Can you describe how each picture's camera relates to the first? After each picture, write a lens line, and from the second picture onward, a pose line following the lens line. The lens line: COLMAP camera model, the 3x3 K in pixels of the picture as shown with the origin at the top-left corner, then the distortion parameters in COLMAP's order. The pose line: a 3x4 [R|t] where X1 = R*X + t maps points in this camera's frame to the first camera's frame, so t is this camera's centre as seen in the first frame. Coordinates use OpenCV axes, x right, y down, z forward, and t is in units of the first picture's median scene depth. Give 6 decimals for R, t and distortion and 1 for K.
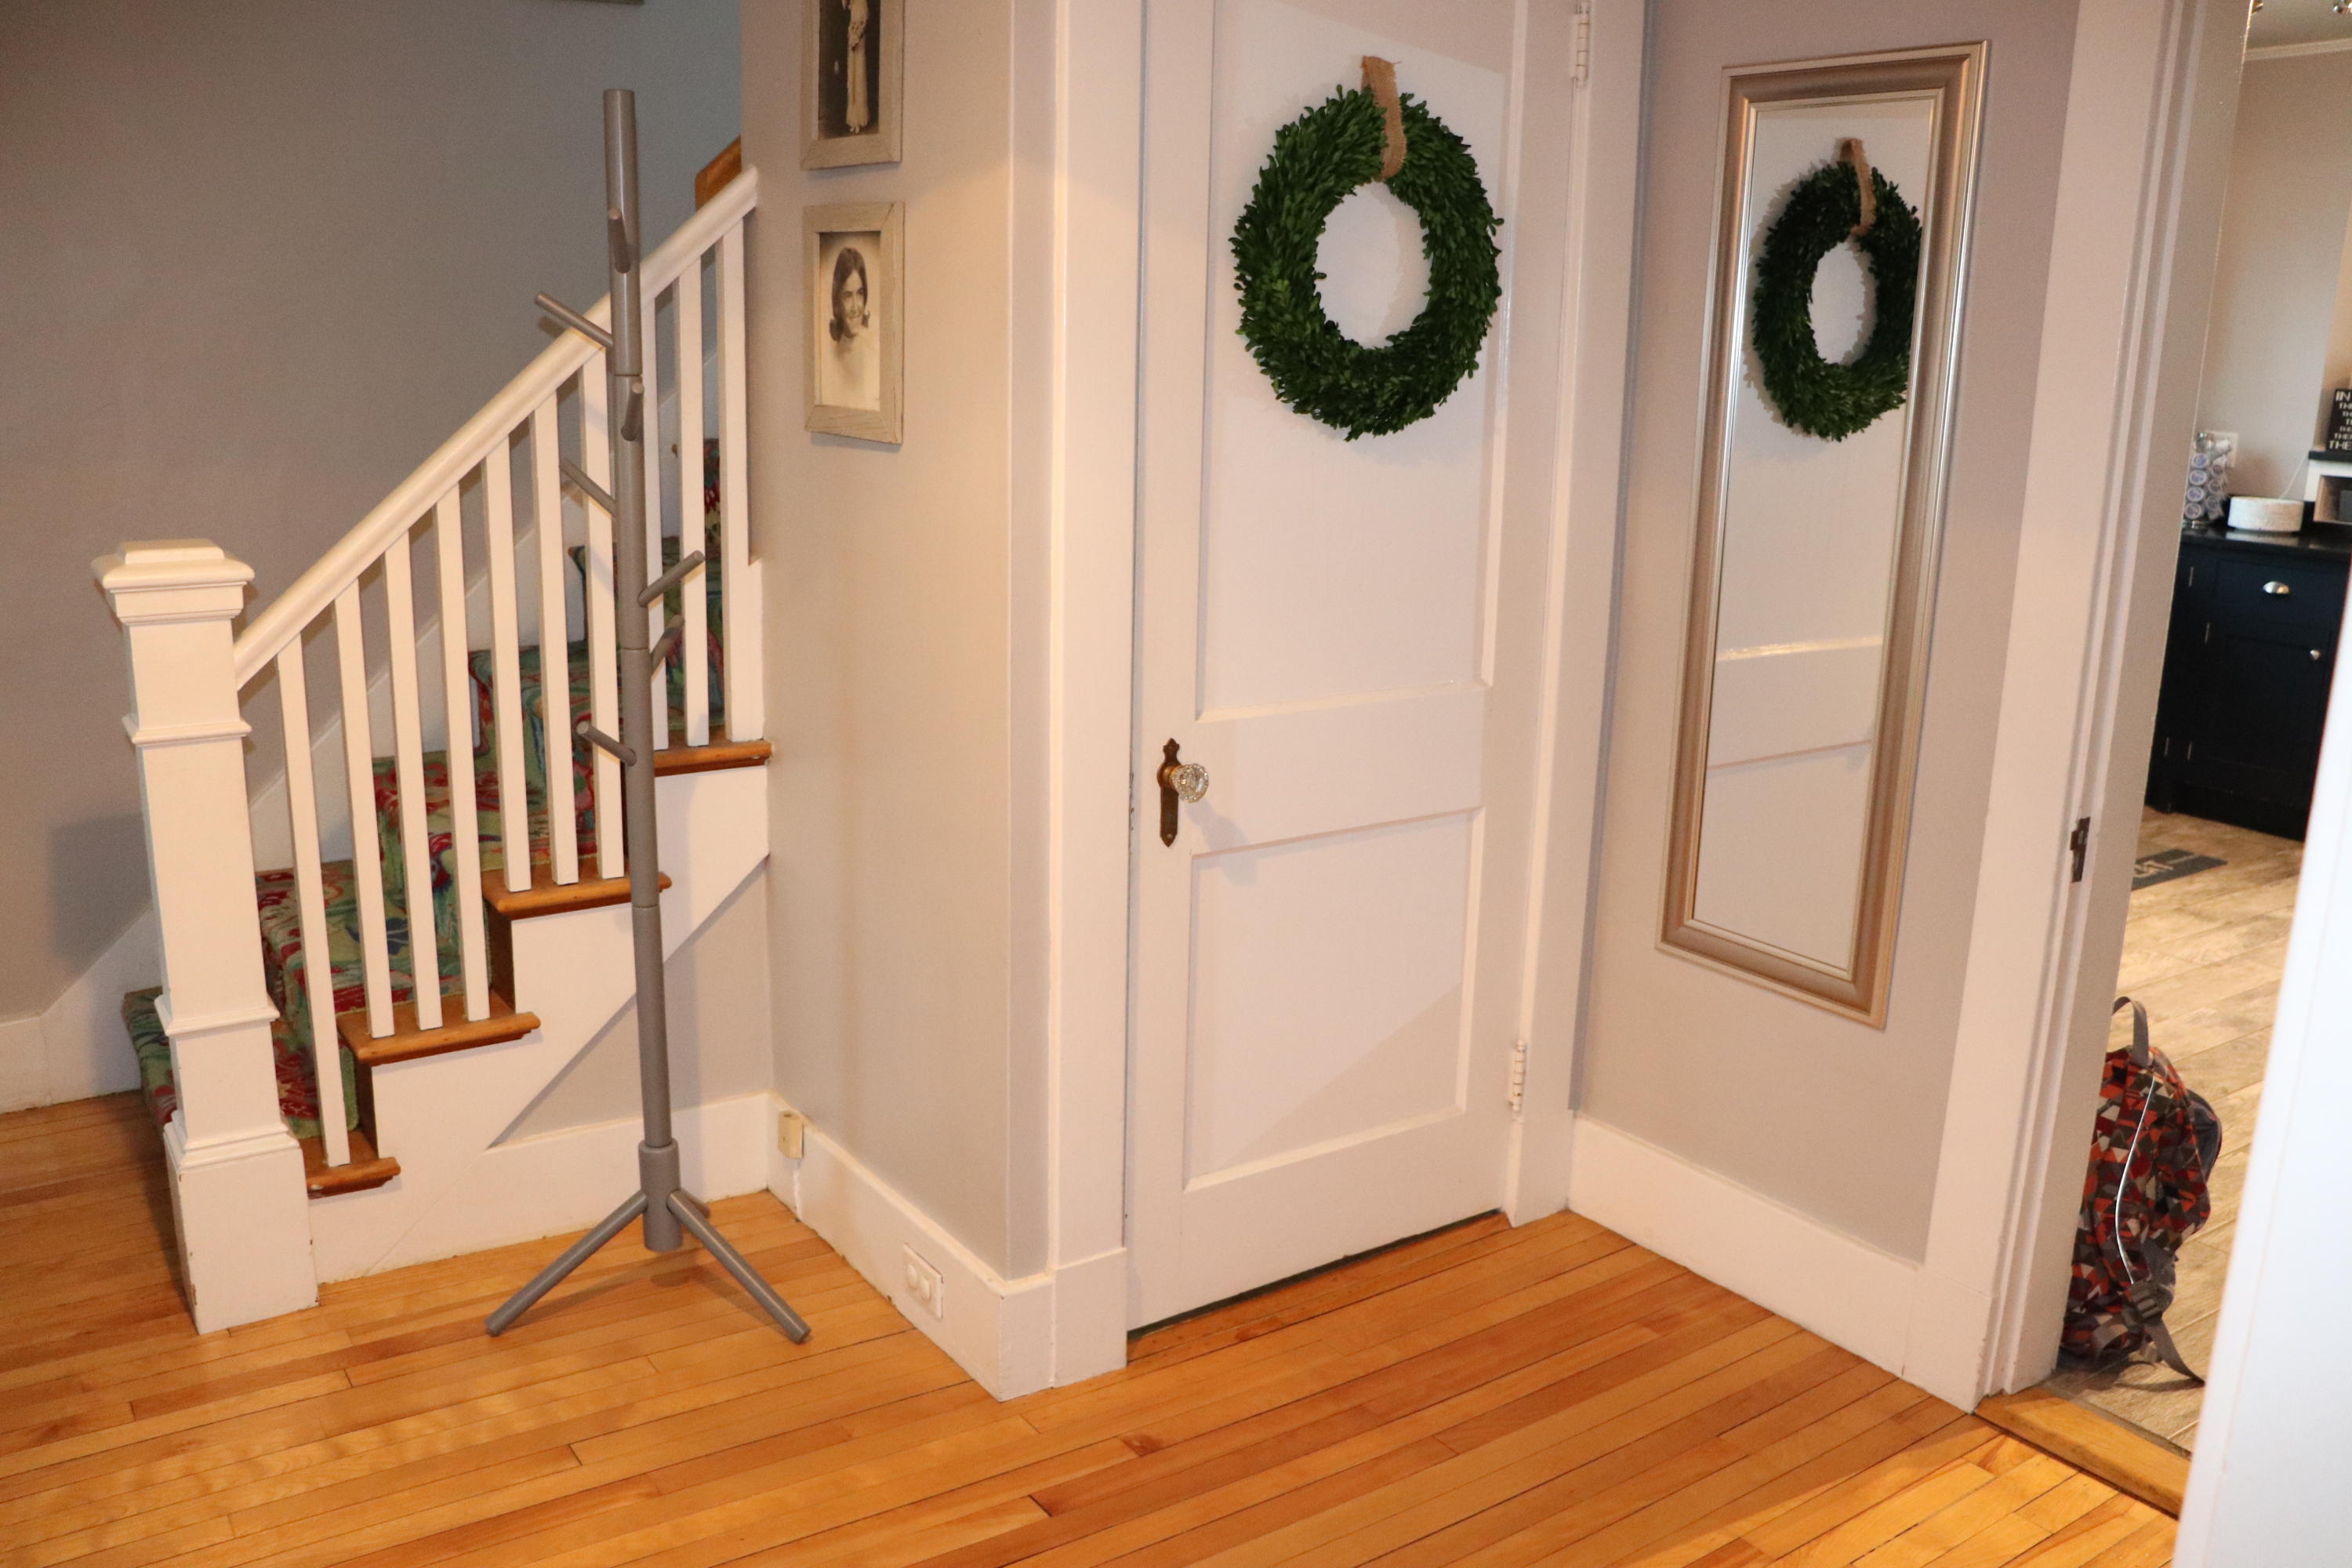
lens RADIAL K [[1956.1, 0, 1172.4], [0, 1956.1, 806.0], [0, 0, 1]] dist [-0.162585, 0.147819]
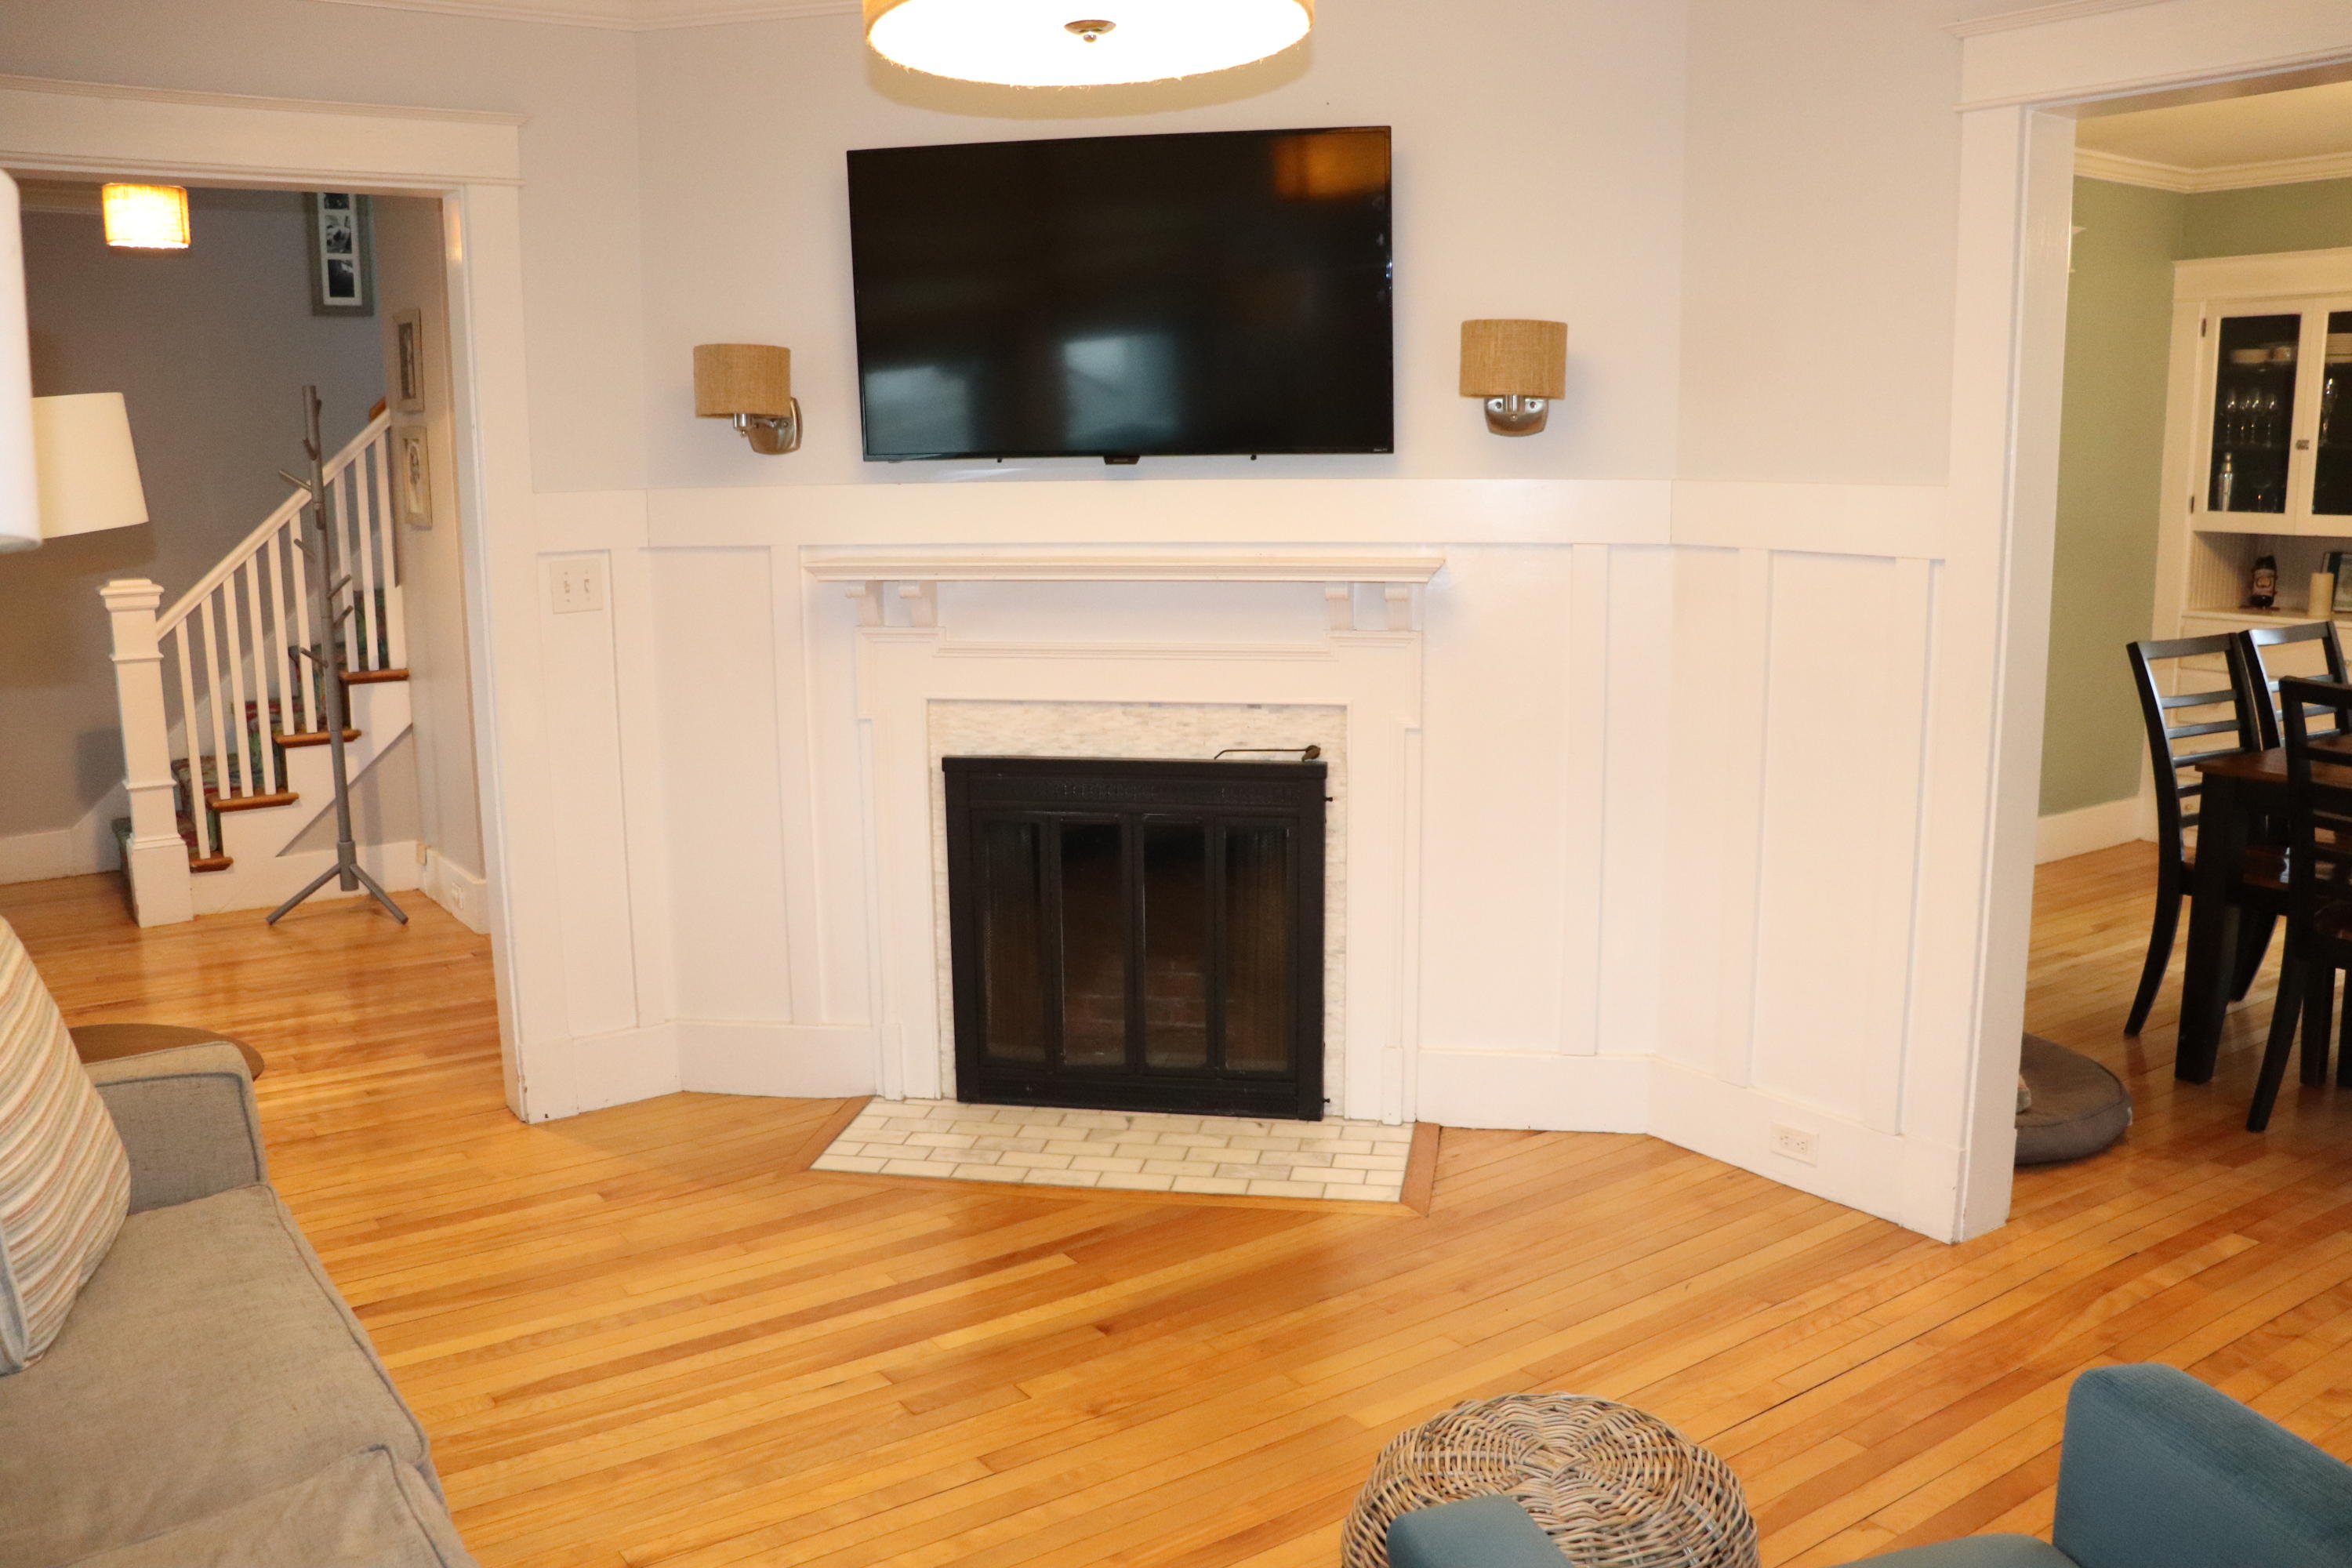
lens RADIAL K [[1956.1, 0, 1169.4], [0, 1956.1, 790.3], [0, 0, 1]] dist [-0.162585, 0.147819]
pose [[0.999335, -0.036389, -0.002454, 0.690881], [0.036138, 0.997034, -0.067945, 0.299005], [0.004919, 0.067811, 0.997686, -1.198363]]
